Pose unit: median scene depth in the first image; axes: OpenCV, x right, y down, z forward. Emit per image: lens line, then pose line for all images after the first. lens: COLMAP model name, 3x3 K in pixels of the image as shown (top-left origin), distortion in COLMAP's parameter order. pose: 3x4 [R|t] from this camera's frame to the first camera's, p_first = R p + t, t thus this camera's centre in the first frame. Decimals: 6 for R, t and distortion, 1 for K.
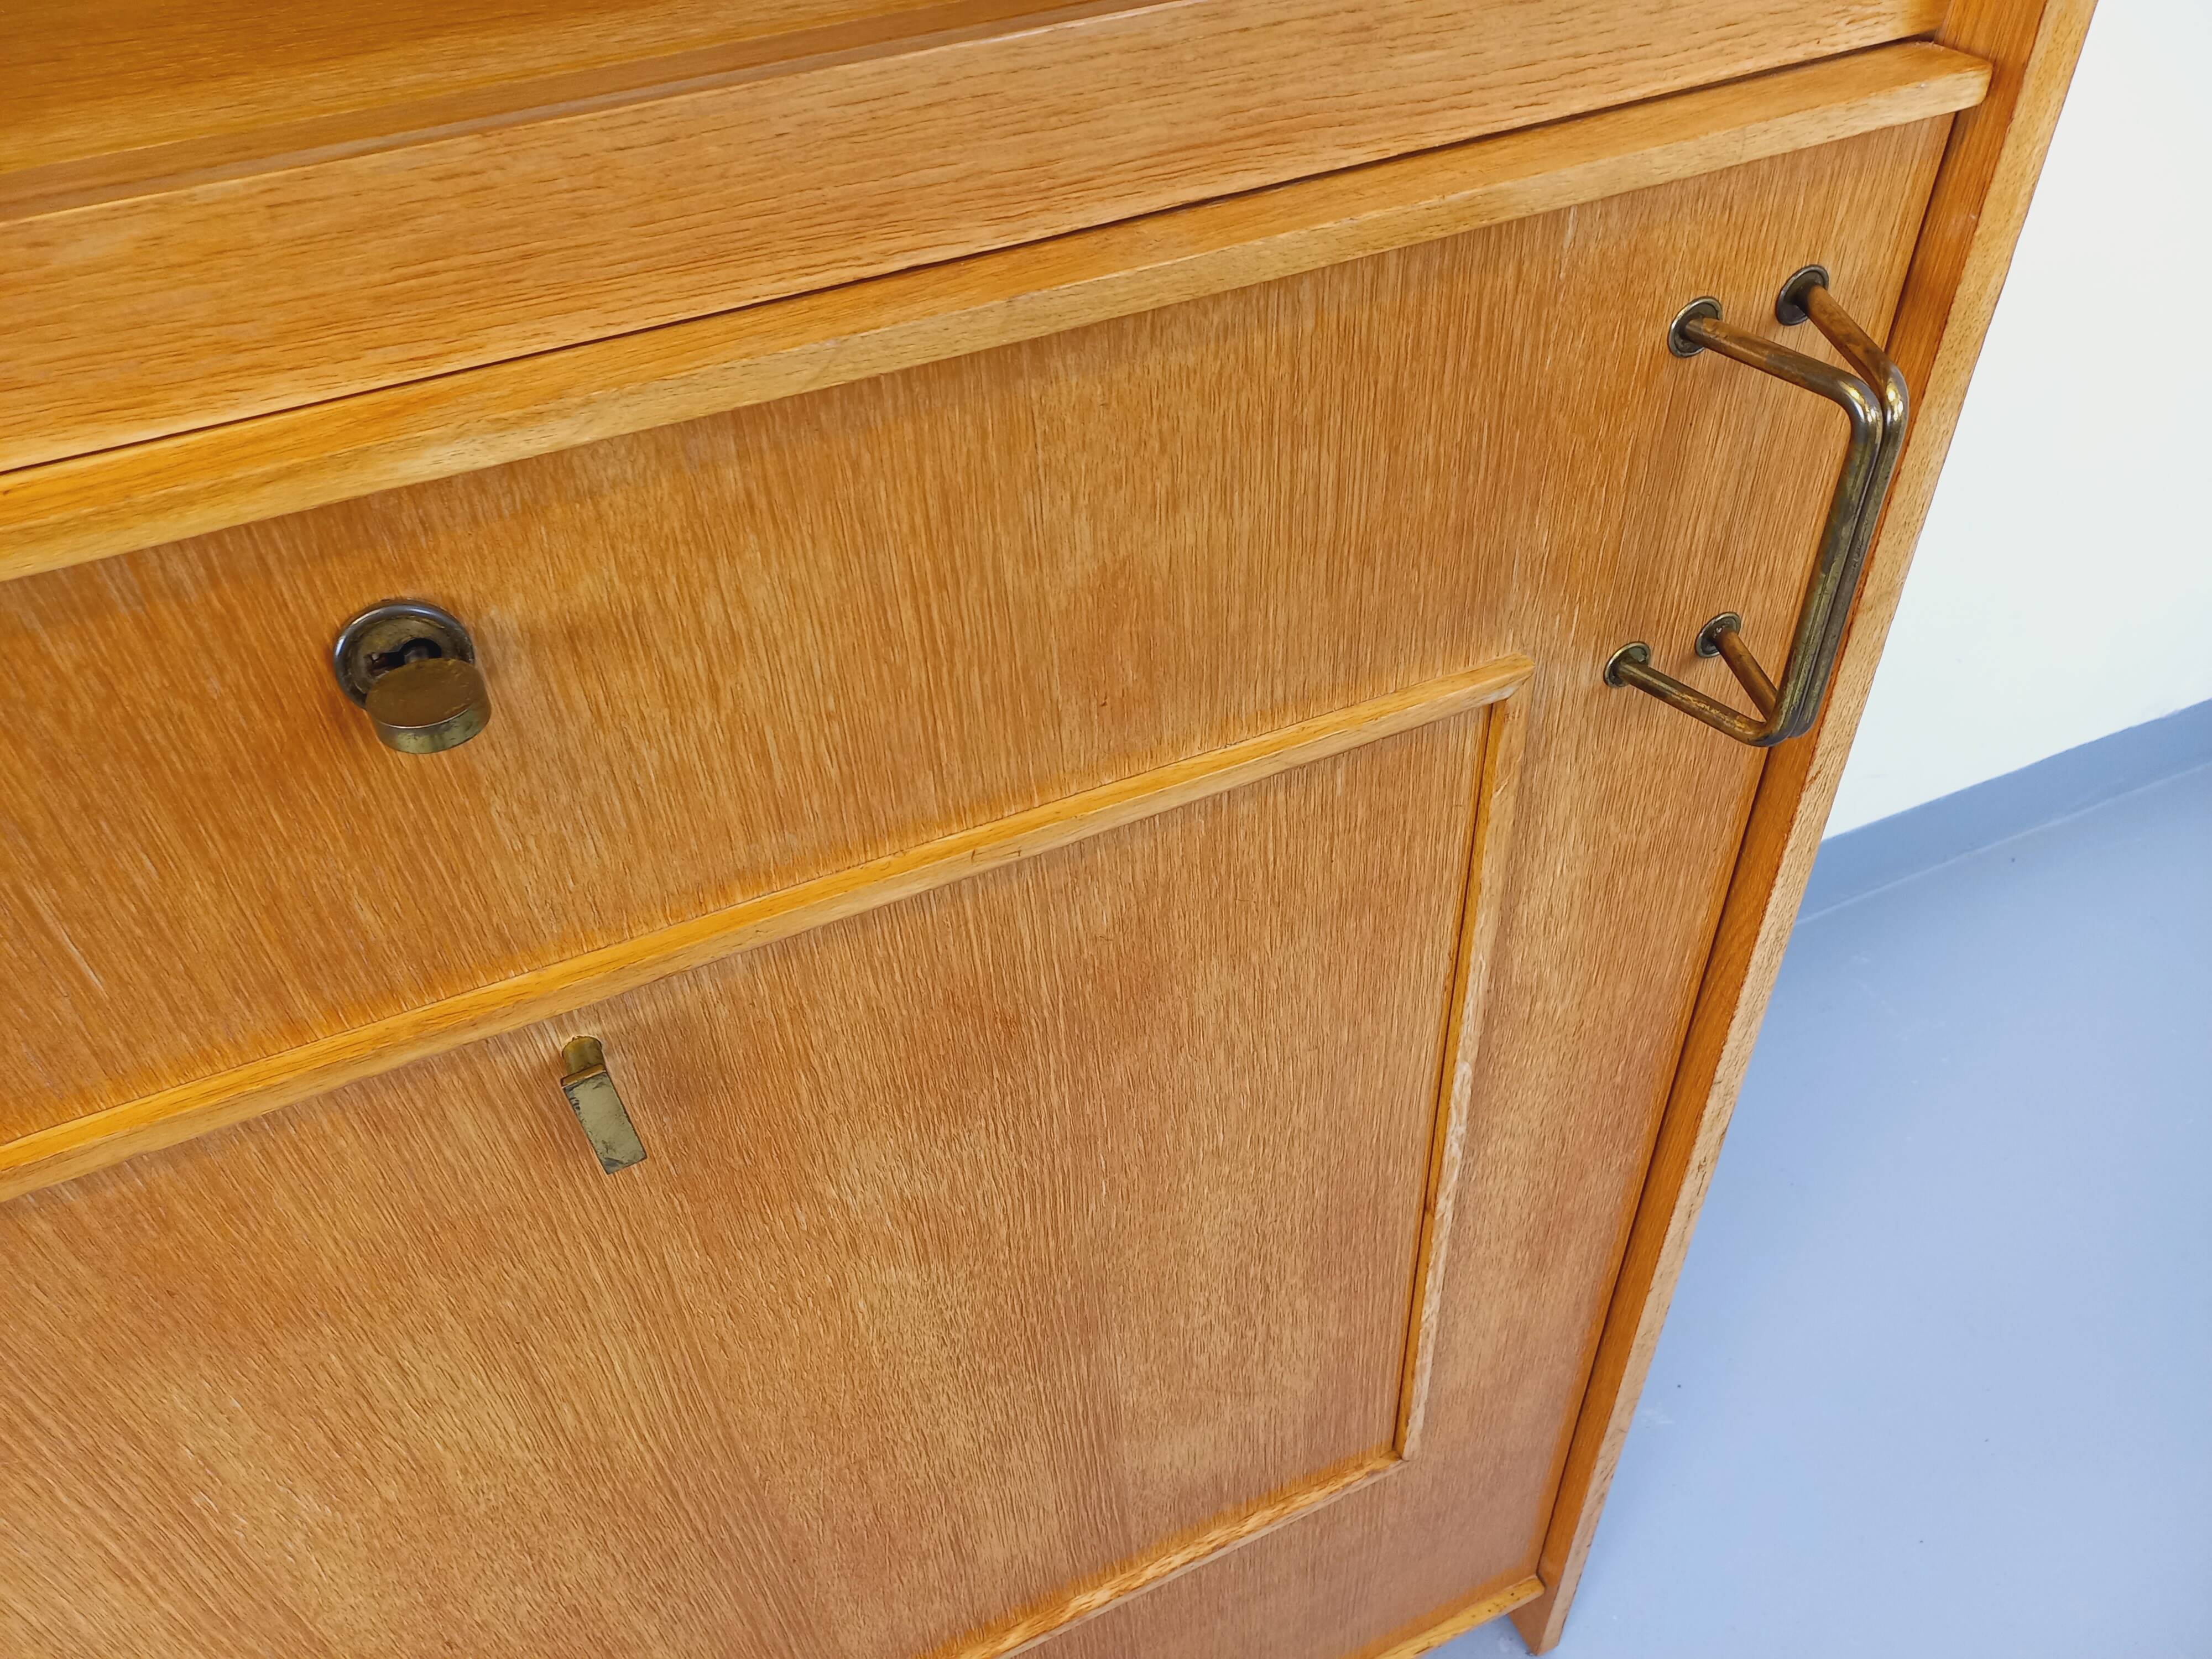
lens RADIAL K [[1628.2, 0, 1106.0], [0, 1628.2, 829.5], [0, 0, 1]] dist [0.083419, -0.086601]
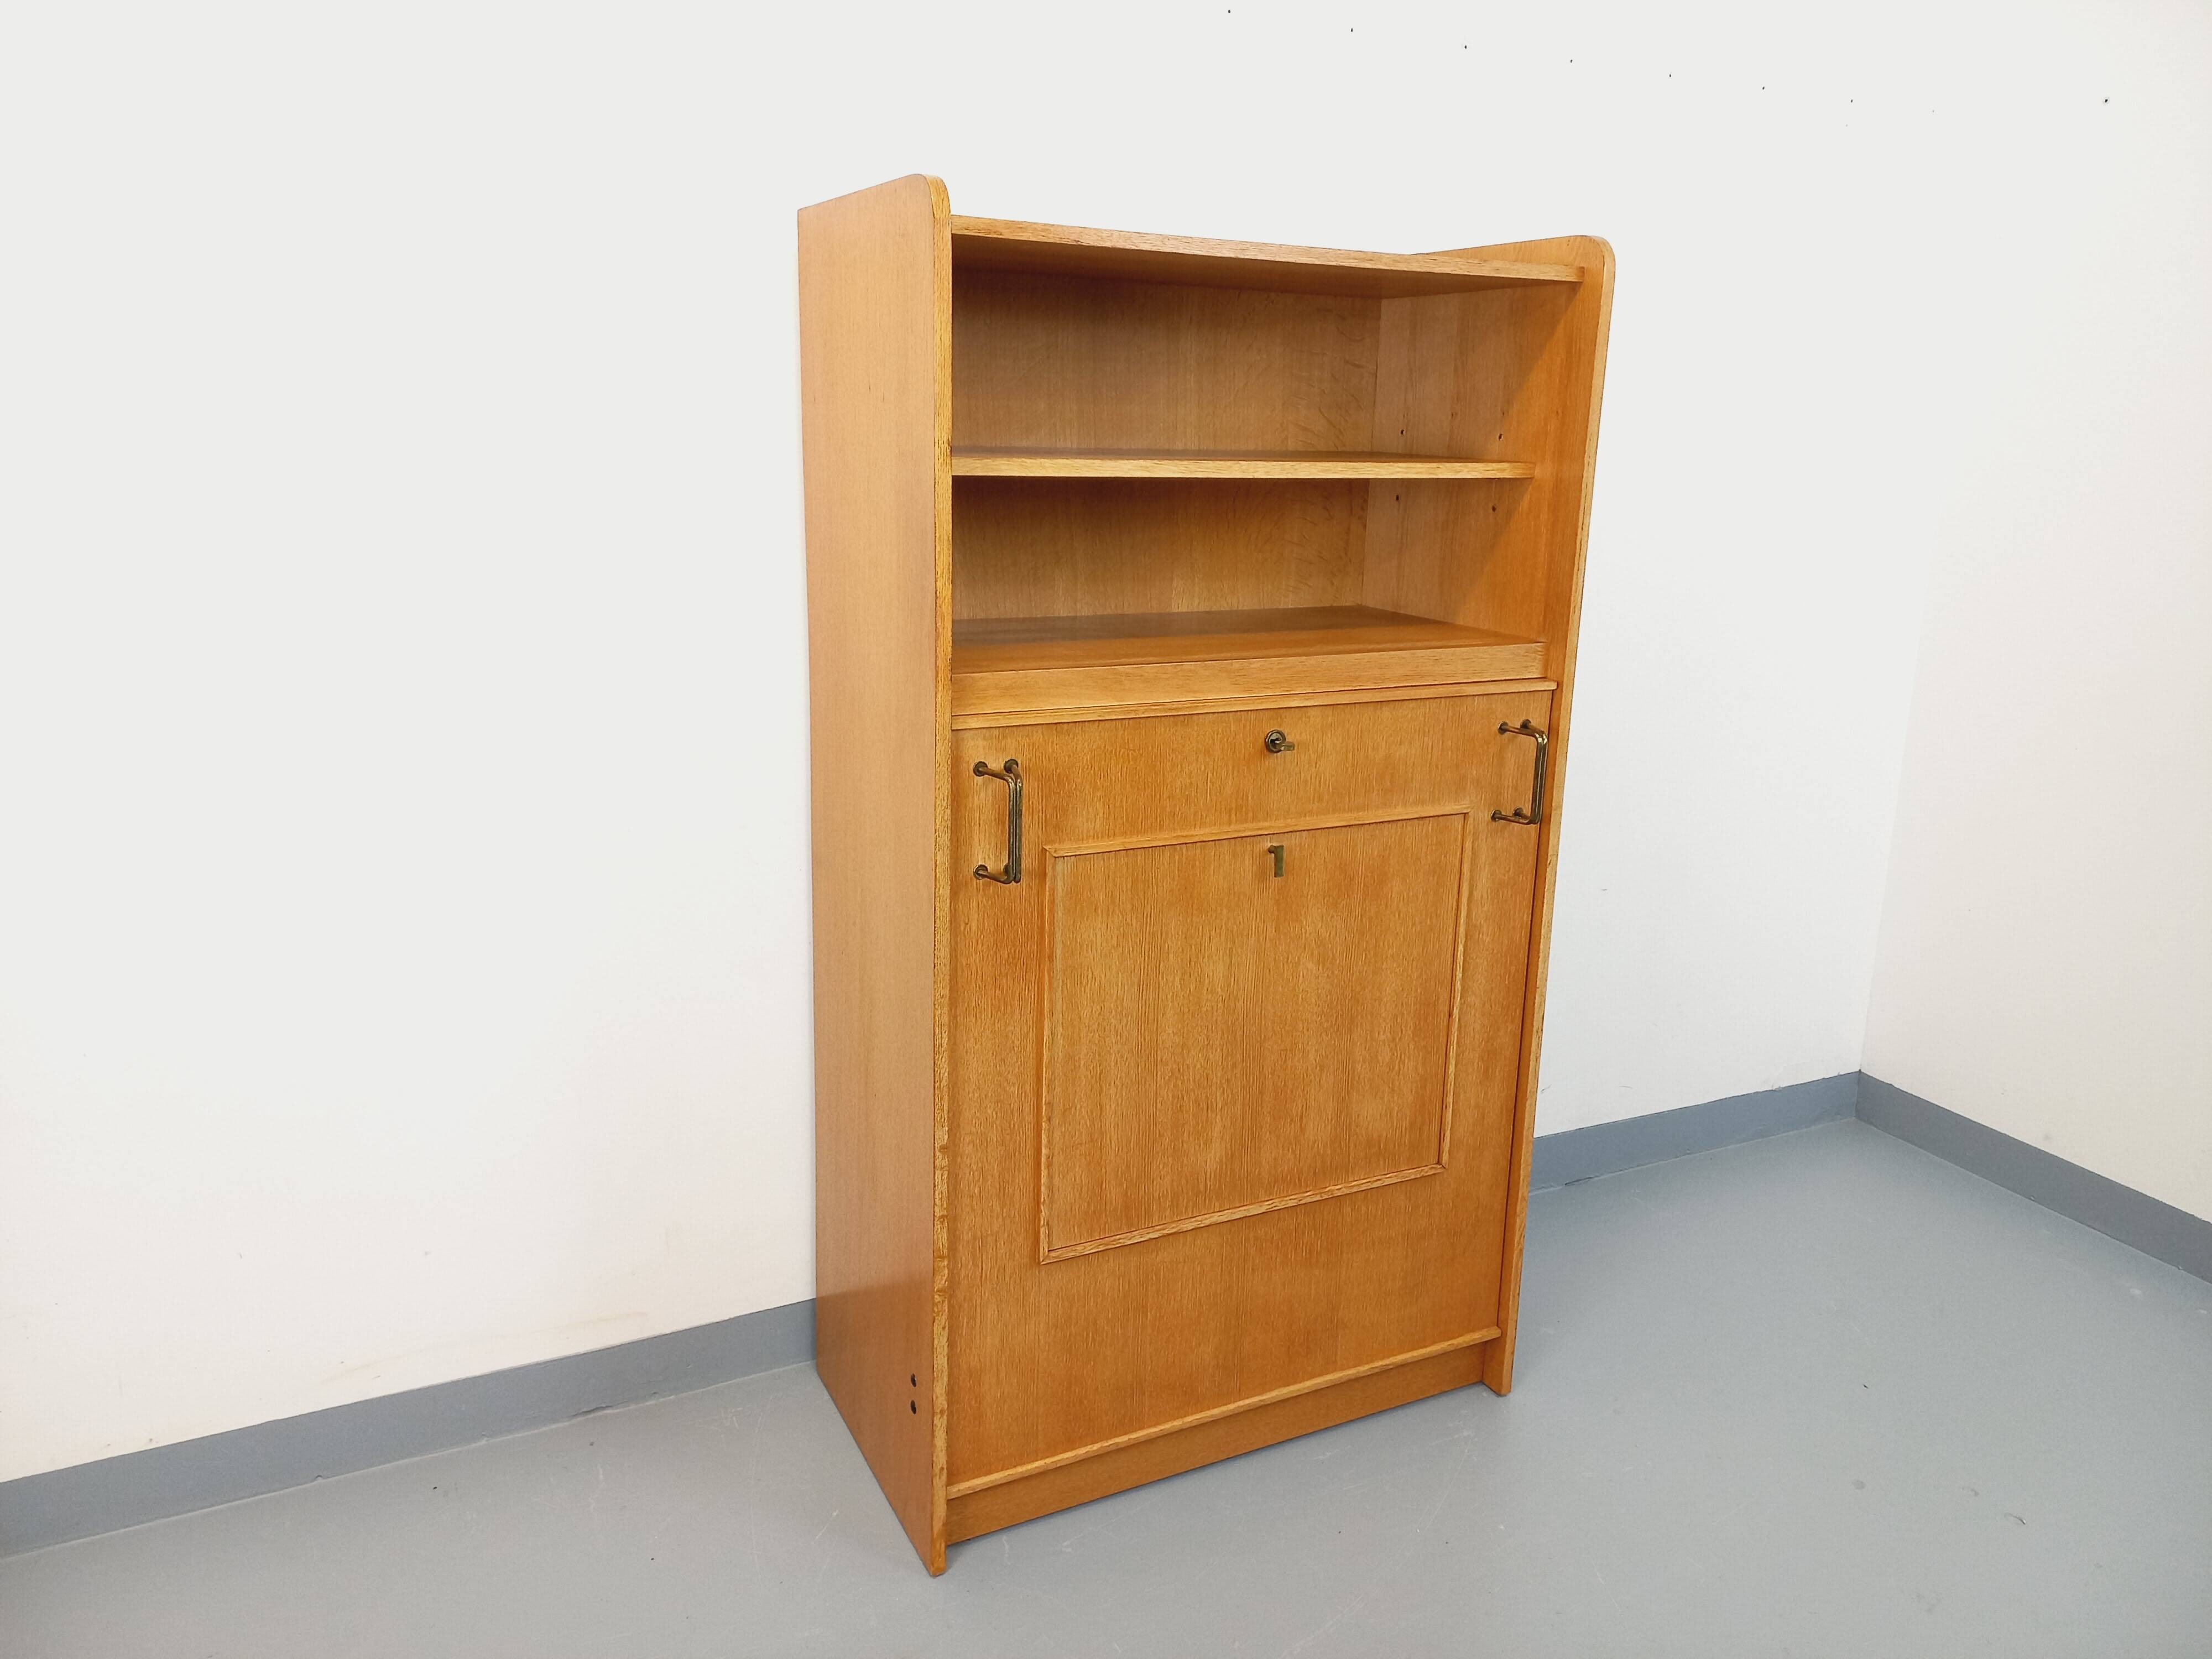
lens RADIAL K [[1647.7, 0, 1131.6], [0, 1647.7, 796.2], [0, 0, 1]] dist [0.127329, -0.186542]
pose [[0.994543, 0.063949, 0.082436, -1.047996], [-0.016560, 0.876870, -0.480443, 2.107996], [-0.103009, 0.476456, 0.873143, -2.852359]]
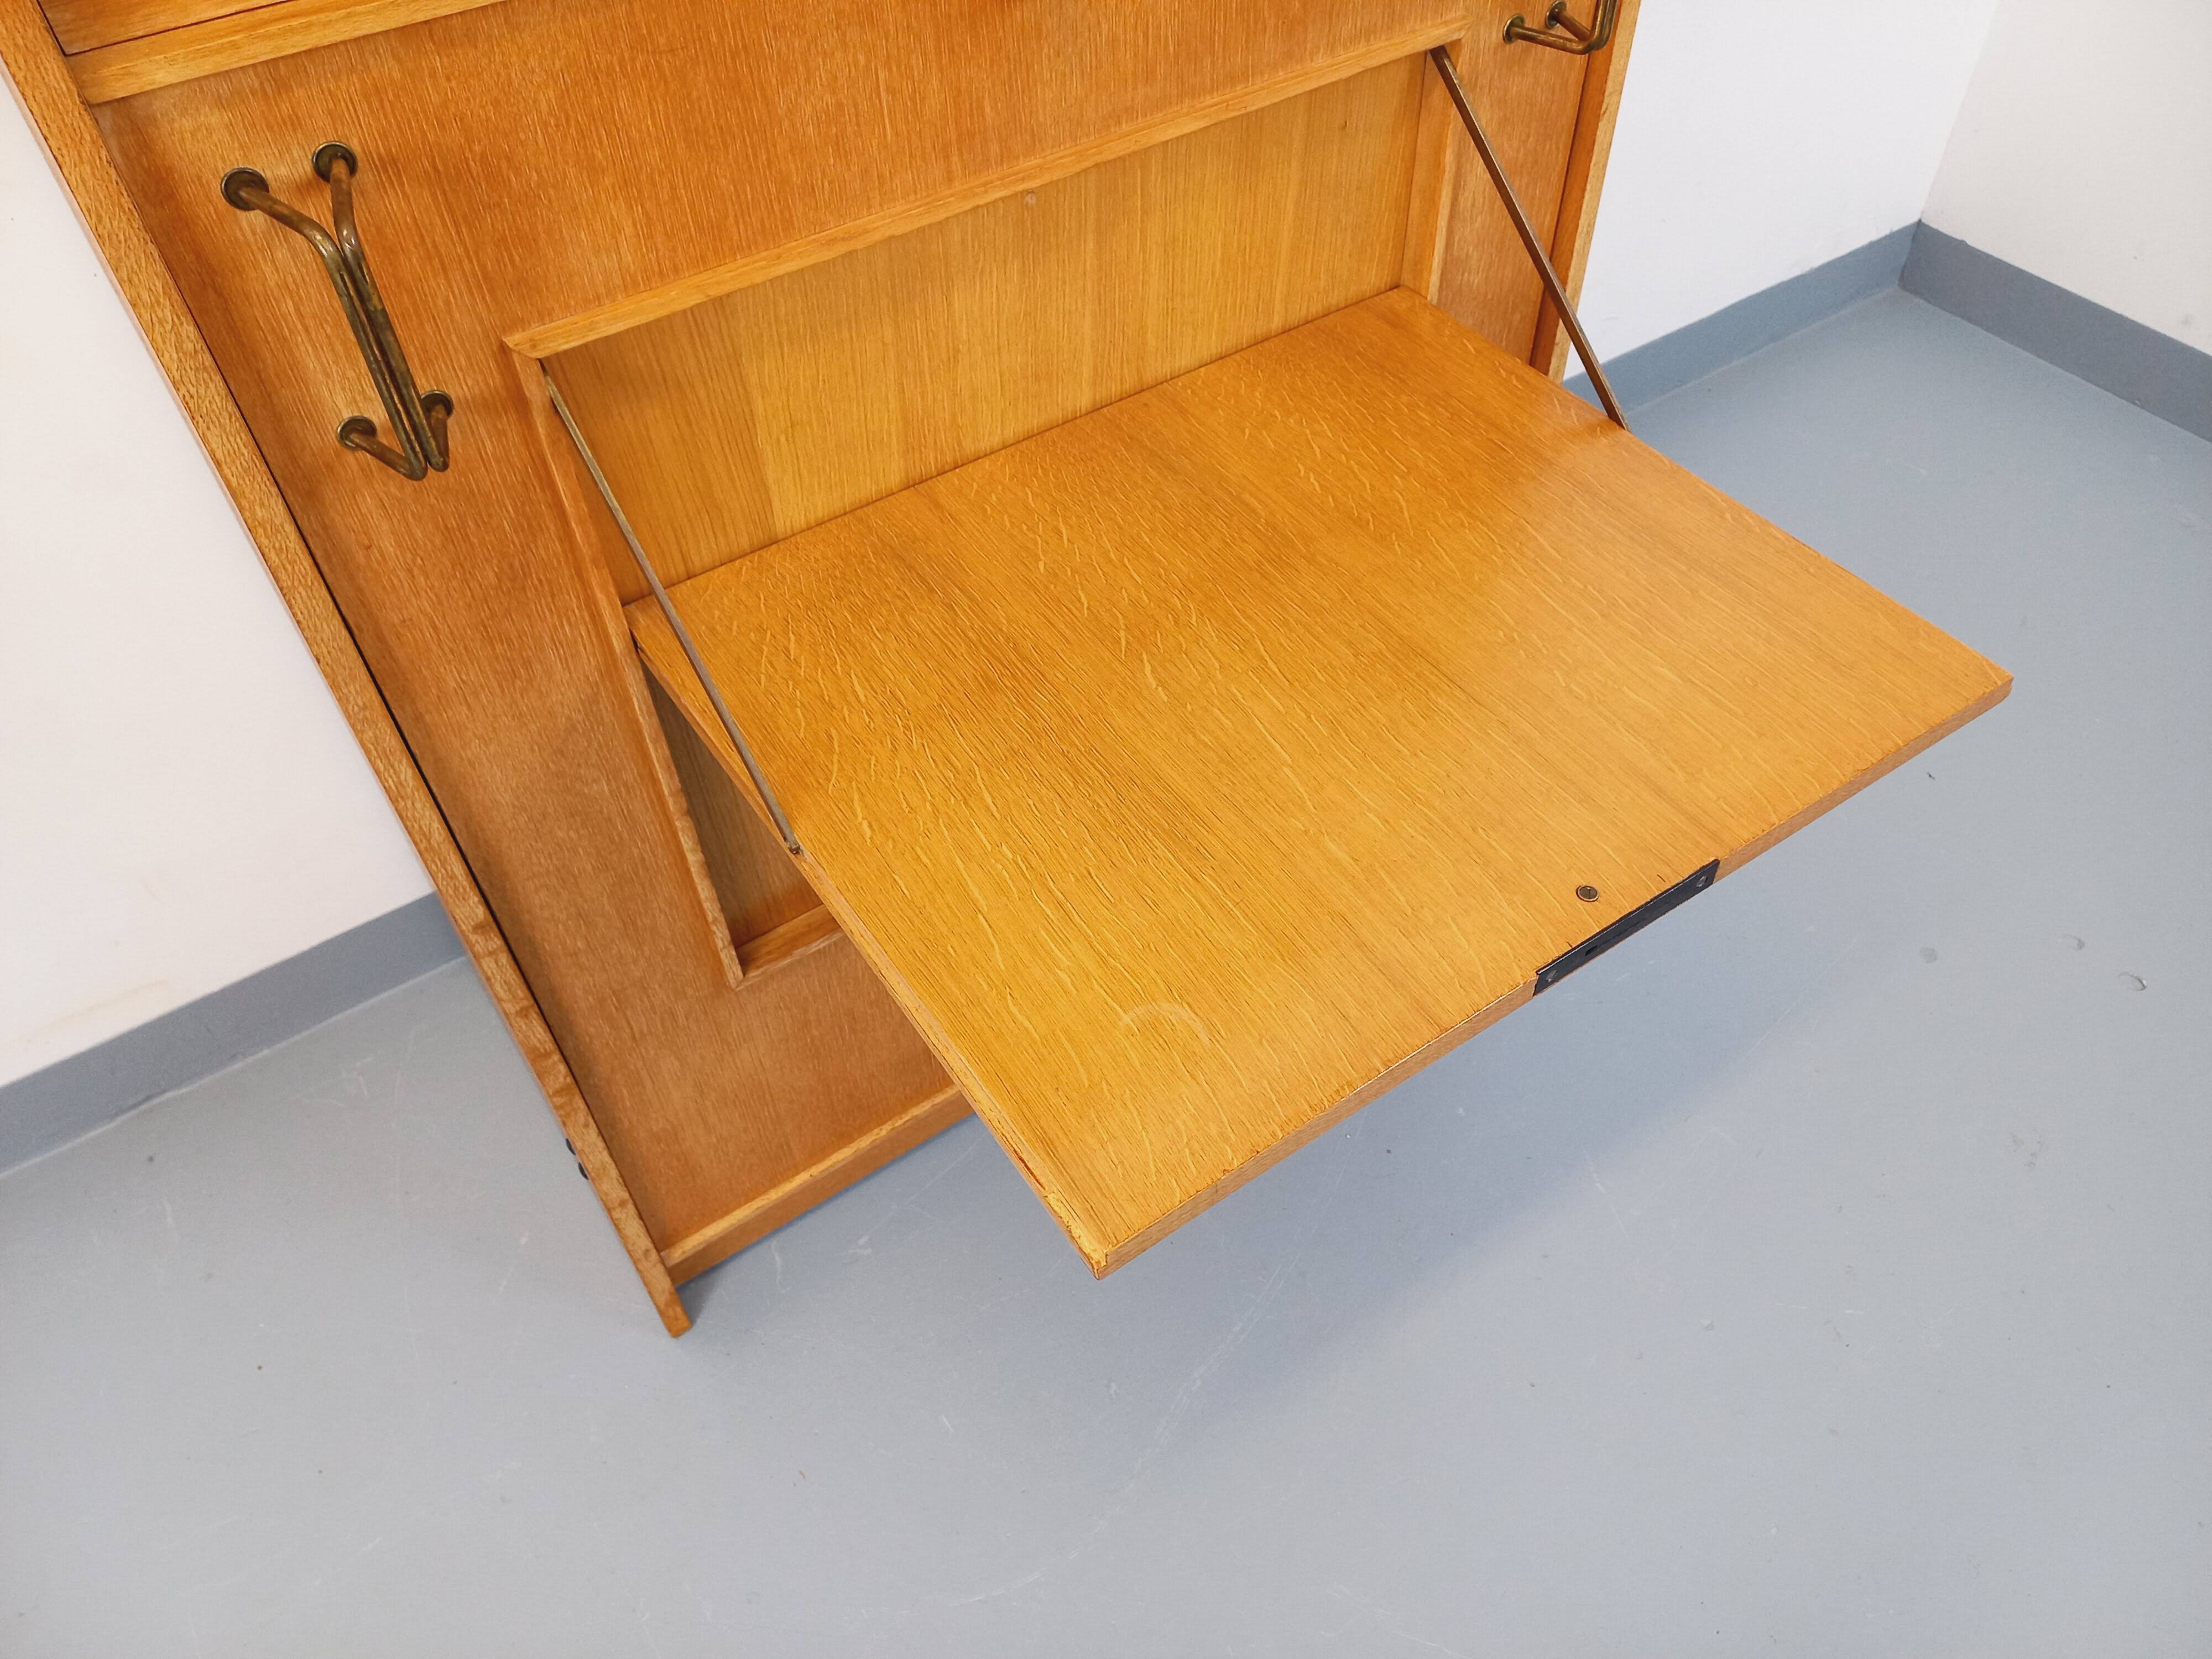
lens RADIAL K [[1635.1, 0, 1128.3], [0, 1635.1, 834.5], [0, 0, 1]] dist [0.099387, -0.147427]
pose [[0.981448, -0.119008, 0.150325, -0.609787], [0.103273, 0.988719, 0.108488, 0.663118], [-0.161540, -0.090951, 0.982666, -1.058316]]
